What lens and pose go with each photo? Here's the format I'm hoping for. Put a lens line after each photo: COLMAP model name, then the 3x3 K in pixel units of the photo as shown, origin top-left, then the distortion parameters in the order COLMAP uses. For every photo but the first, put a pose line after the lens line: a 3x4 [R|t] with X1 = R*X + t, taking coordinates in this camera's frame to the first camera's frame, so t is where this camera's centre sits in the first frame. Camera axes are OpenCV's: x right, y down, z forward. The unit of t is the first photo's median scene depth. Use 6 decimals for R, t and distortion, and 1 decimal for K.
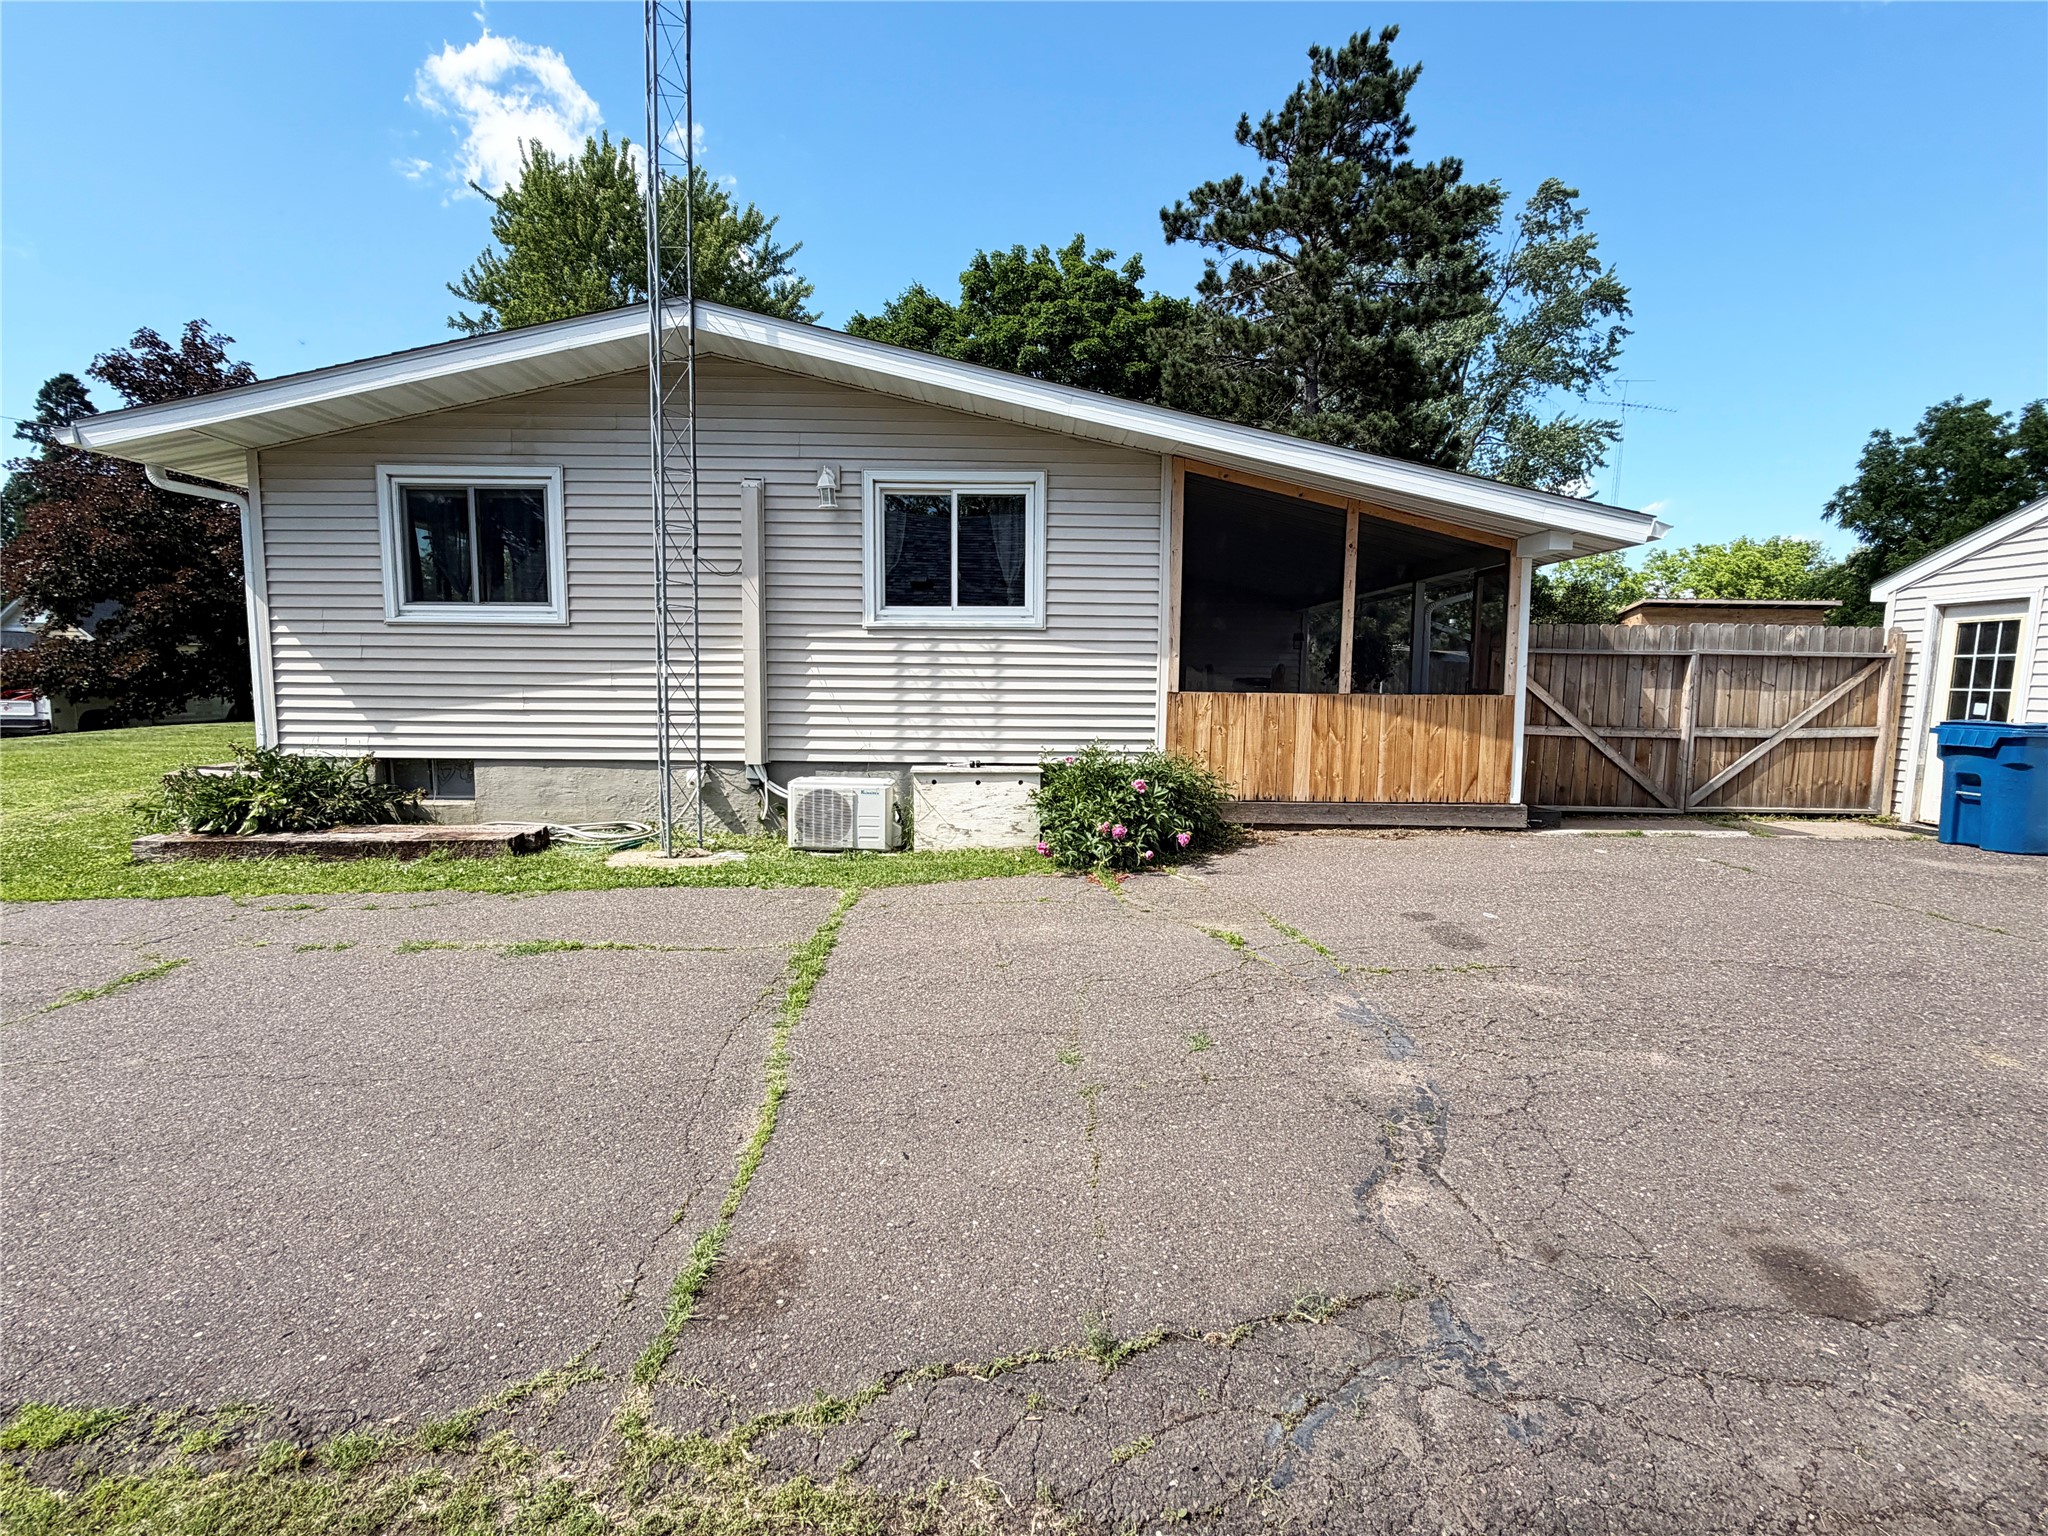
lens RADIAL K [[910.7, 0, 1030.9], [0, 910.7, 769.6], [0, 0, 1]] dist [0.001797, 0.000076]
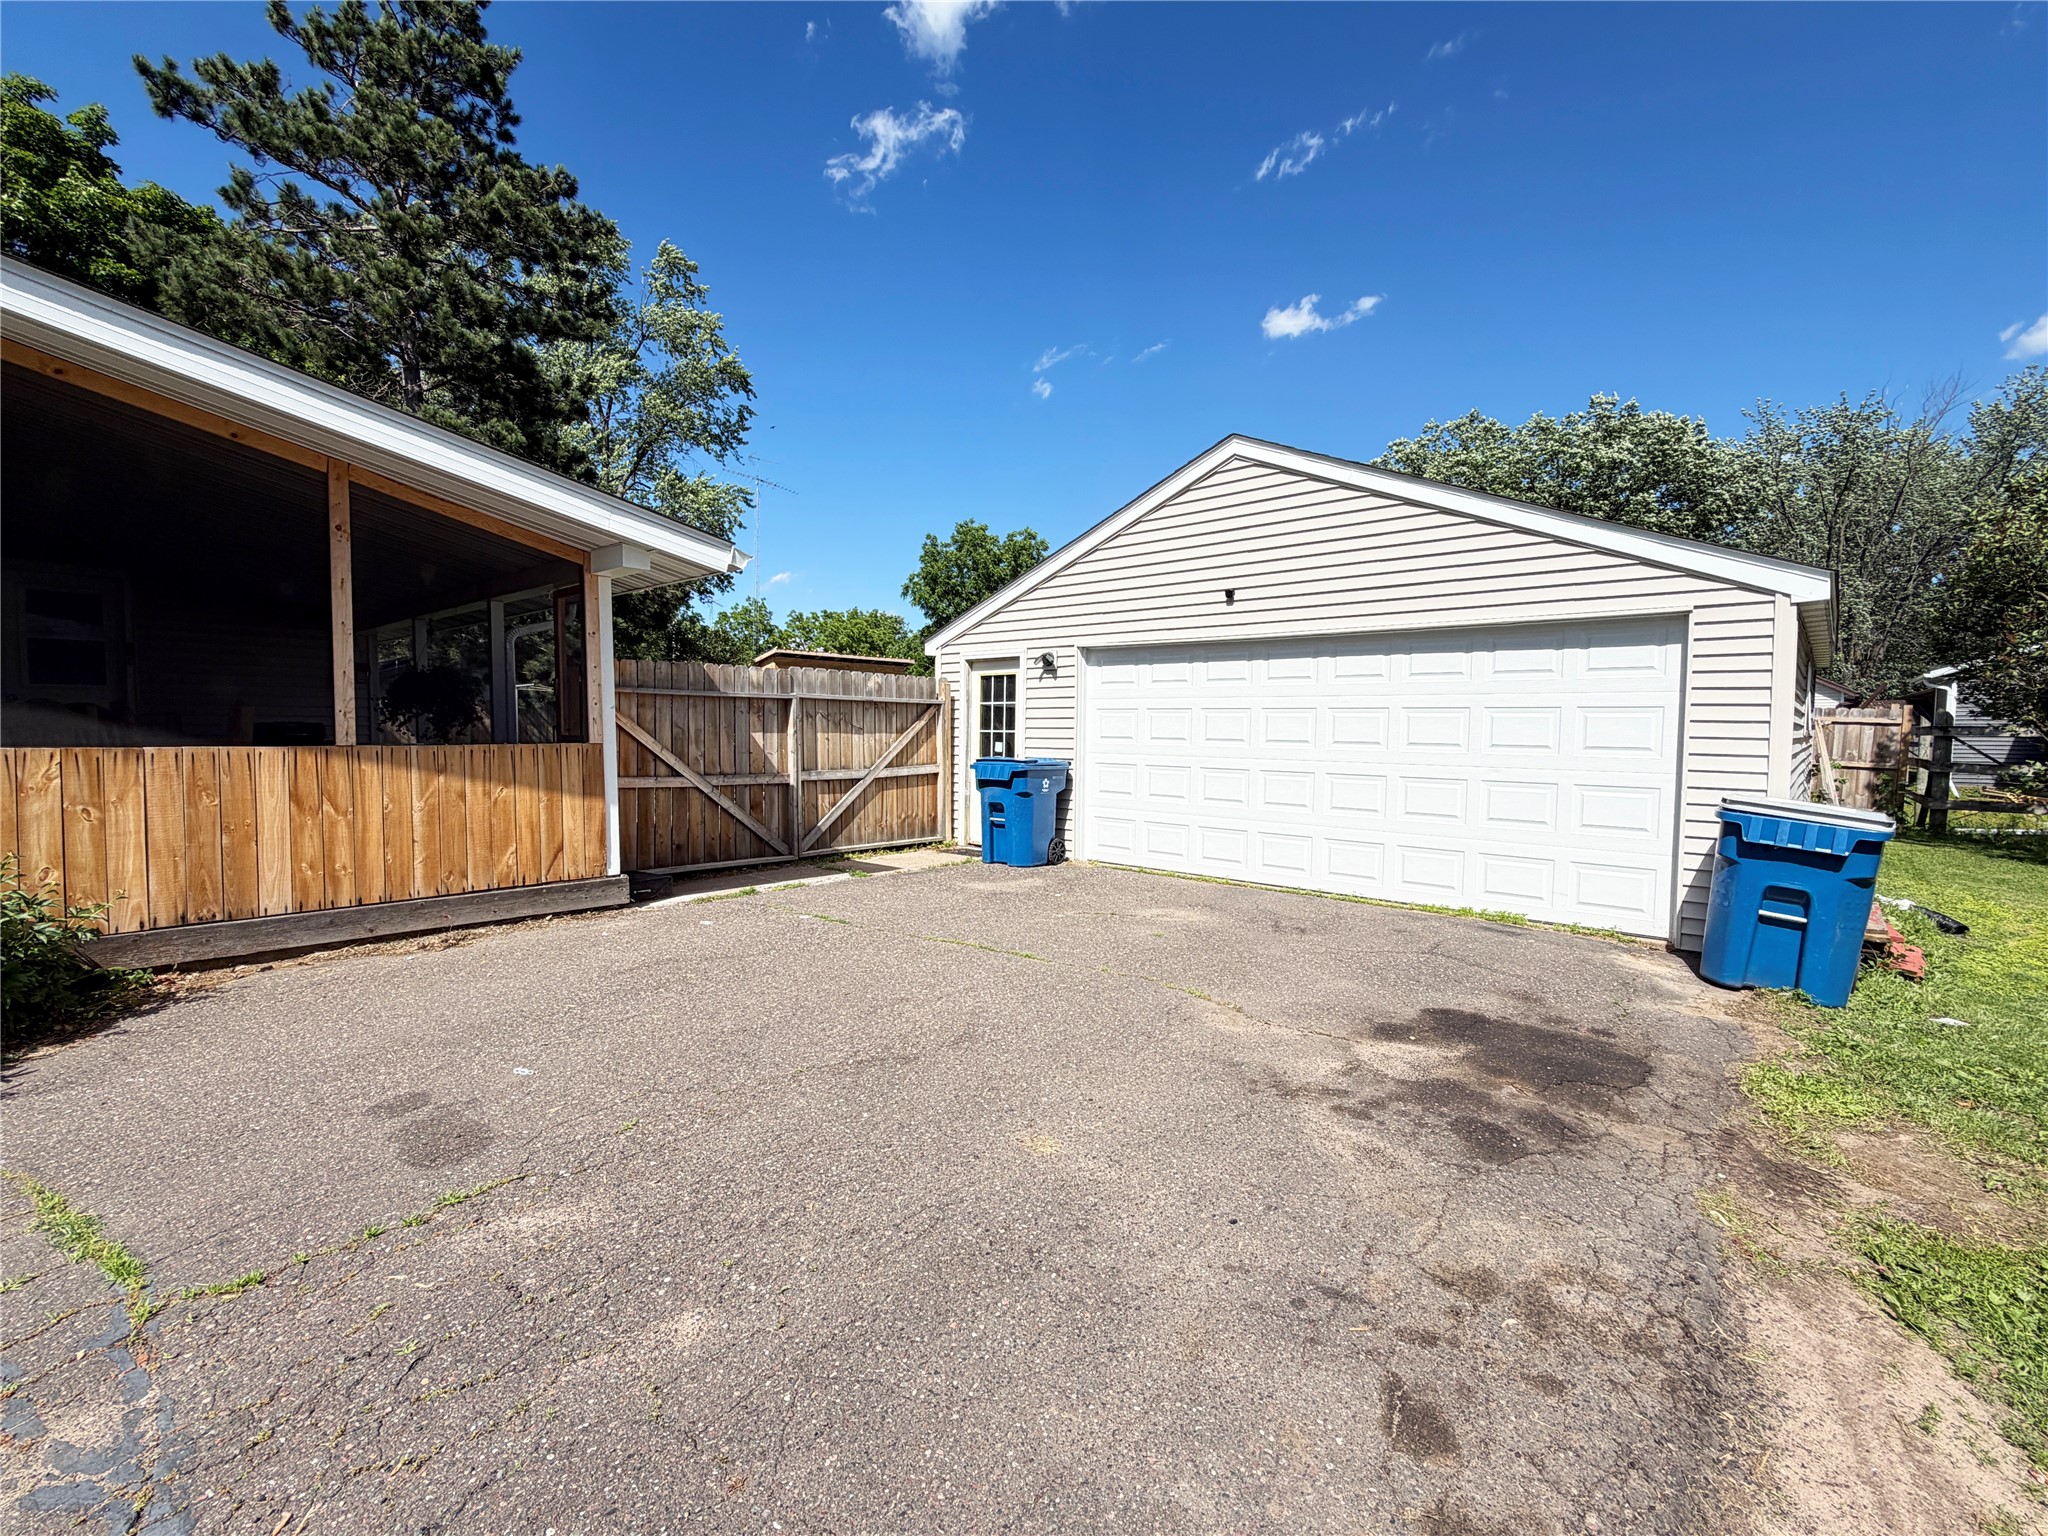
lens RADIAL K [[910.7, 0, 1030.9], [0, 910.7, 769.6], [0, 0, 1]] dist [0.001797, 0.000076]
pose [[0.666846, -0.040308, 0.744104, 0.158449], [0.075660, 0.997038, -0.013795, -0.015749], [-0.741344, 0.065498, 0.667921, 0.153685]]
